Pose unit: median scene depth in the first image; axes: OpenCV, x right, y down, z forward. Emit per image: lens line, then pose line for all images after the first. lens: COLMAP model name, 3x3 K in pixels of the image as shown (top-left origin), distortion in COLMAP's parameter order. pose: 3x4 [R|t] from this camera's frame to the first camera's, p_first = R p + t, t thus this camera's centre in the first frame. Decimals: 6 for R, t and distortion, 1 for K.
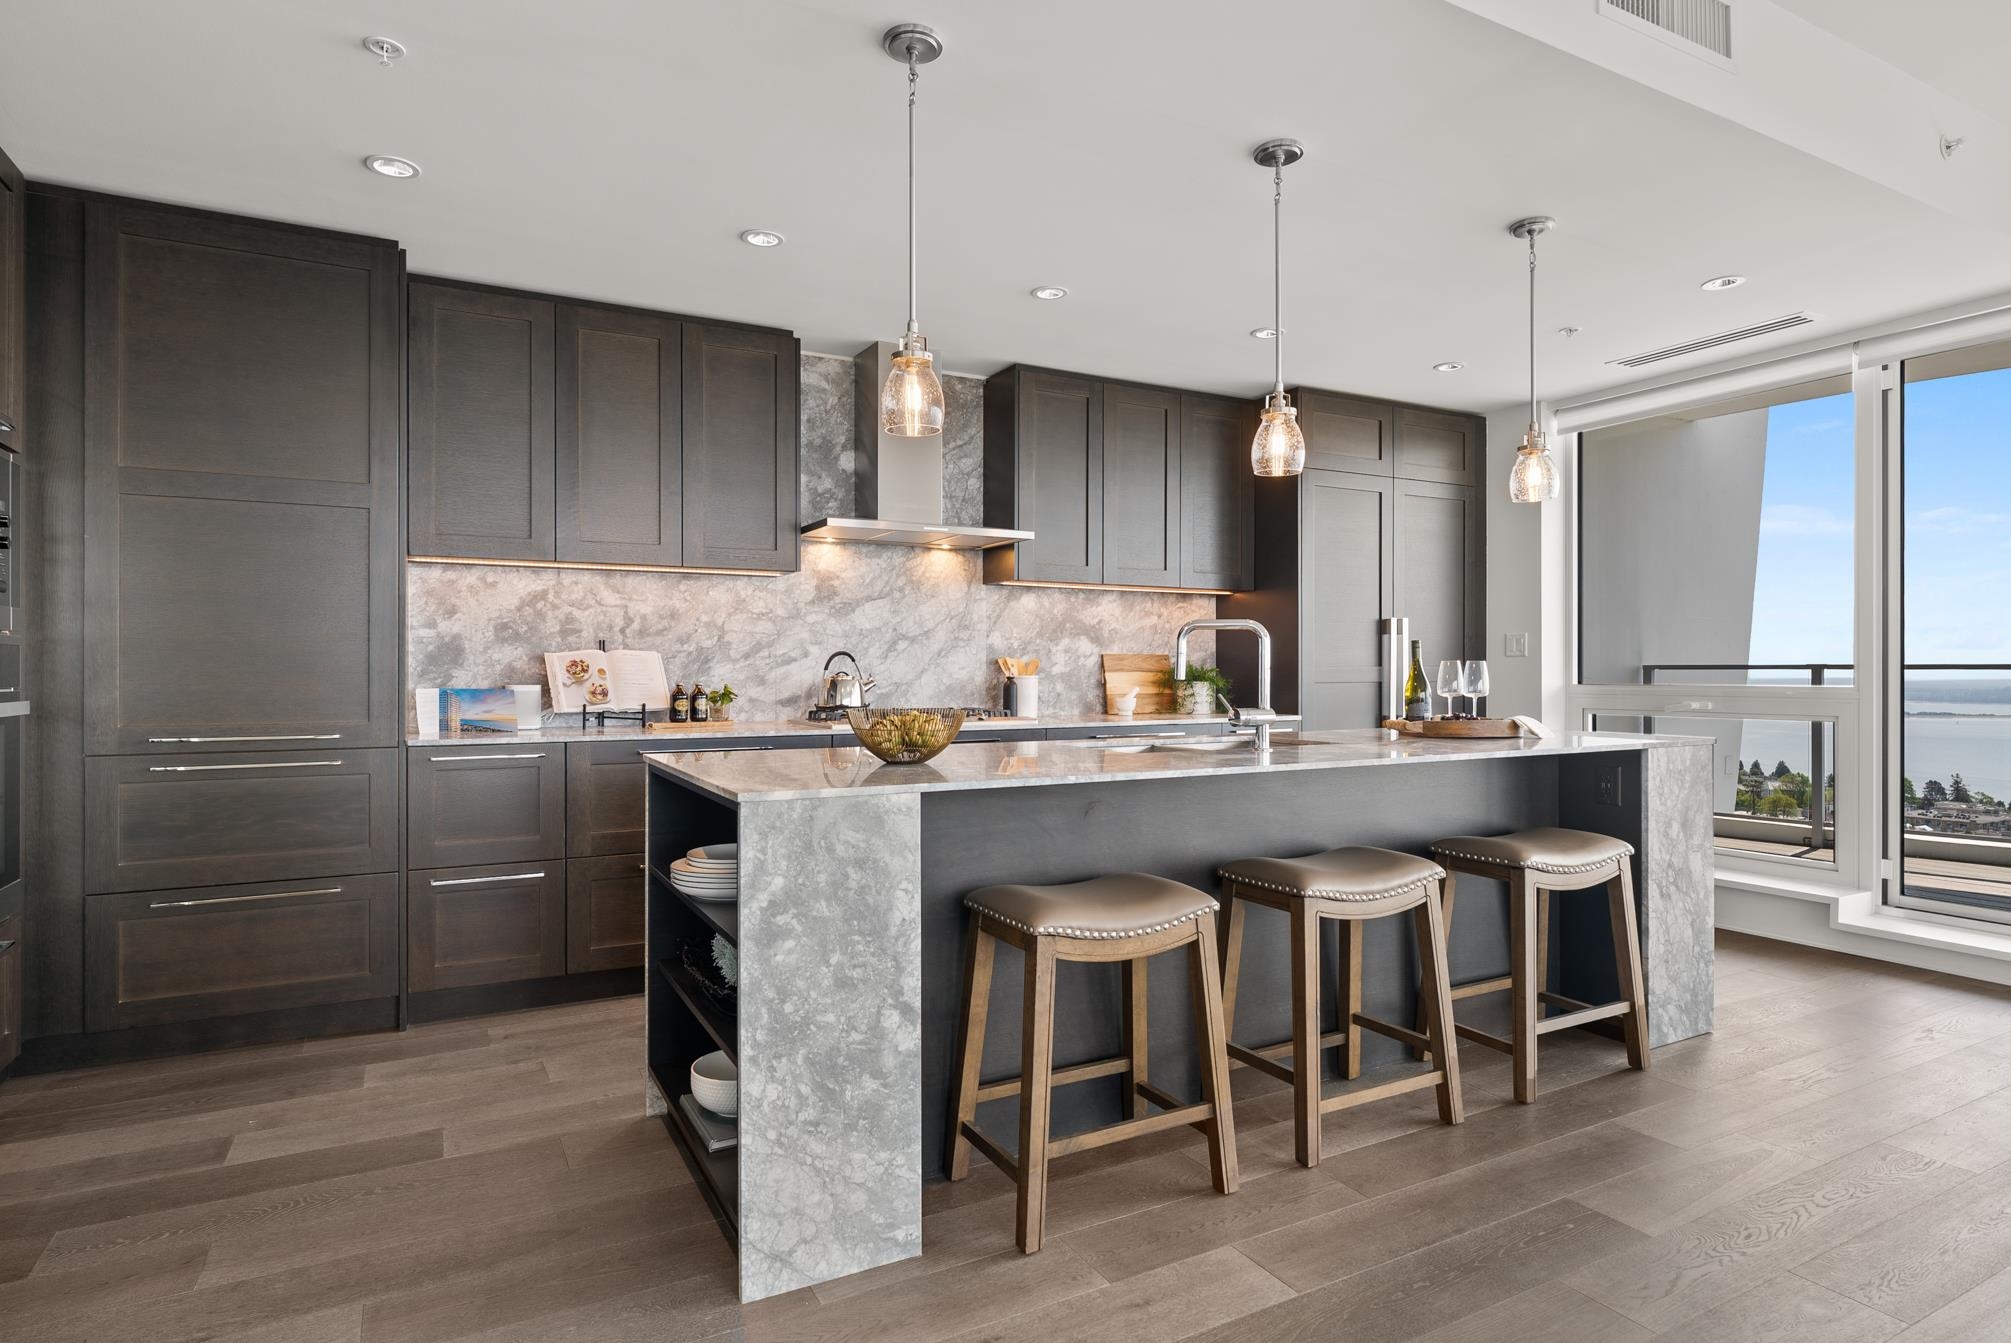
lens RADIAL K [[1063.4, 0, 999.4], [0, 1063.4, 672.2], [0, 0, 1]] dist [-0.000785, -0.000288]
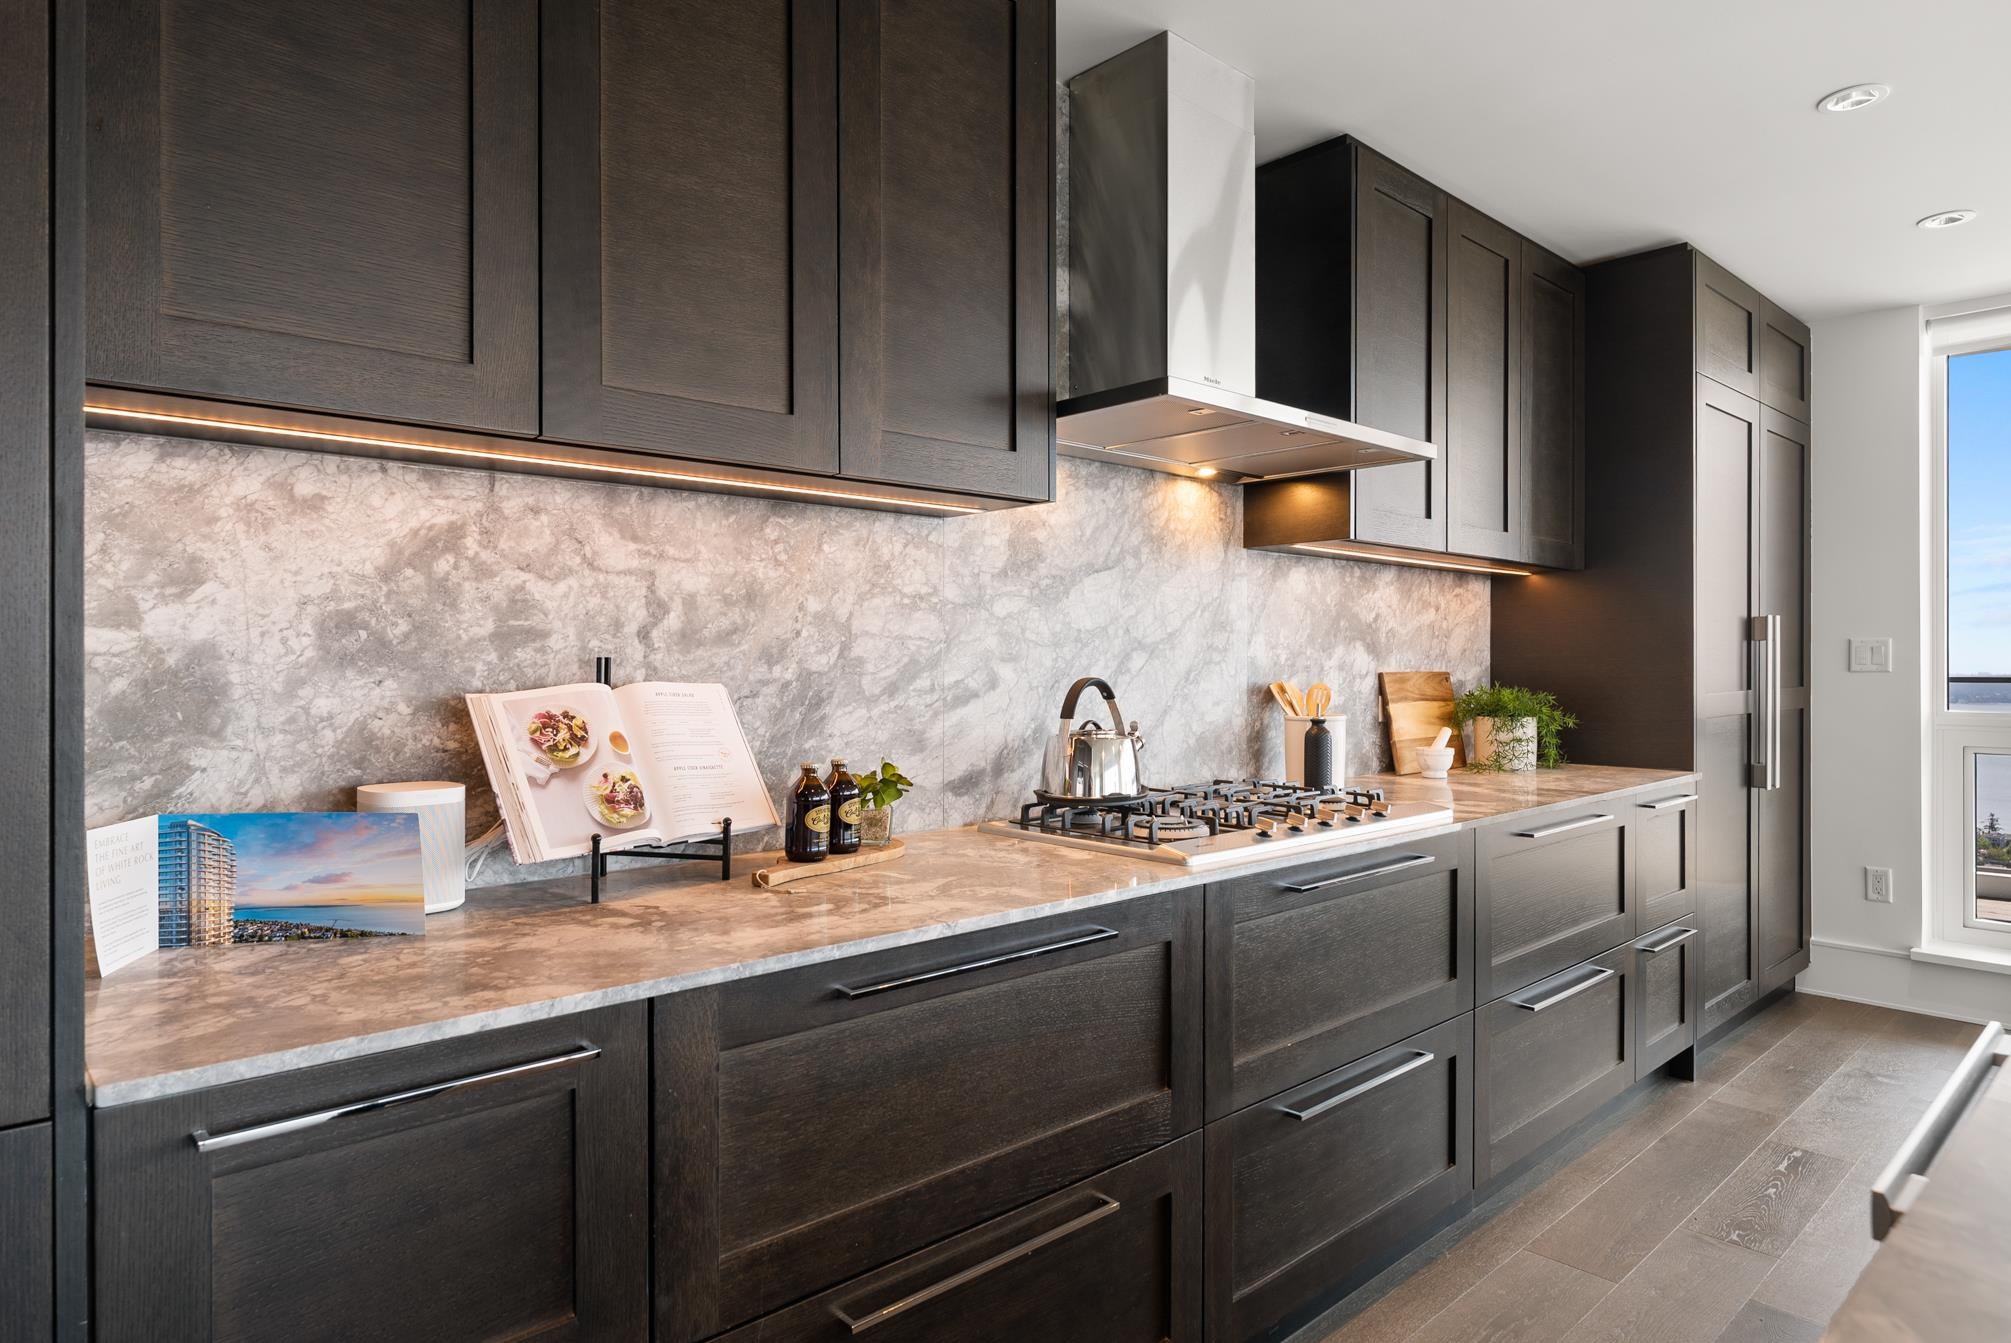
lens RADIAL K [[1151.2, 0, 1009.5], [0, 1151.2, 663.4], [0, 0, 1]] dist [-0.003161, 0.000741]
pose [[0.969864, -0.001461, 0.243644, -0.320881], [0.002025, 0.999996, -0.002064, -0.026025], [-0.243640, 0.002496, 0.969862, 0.531759]]
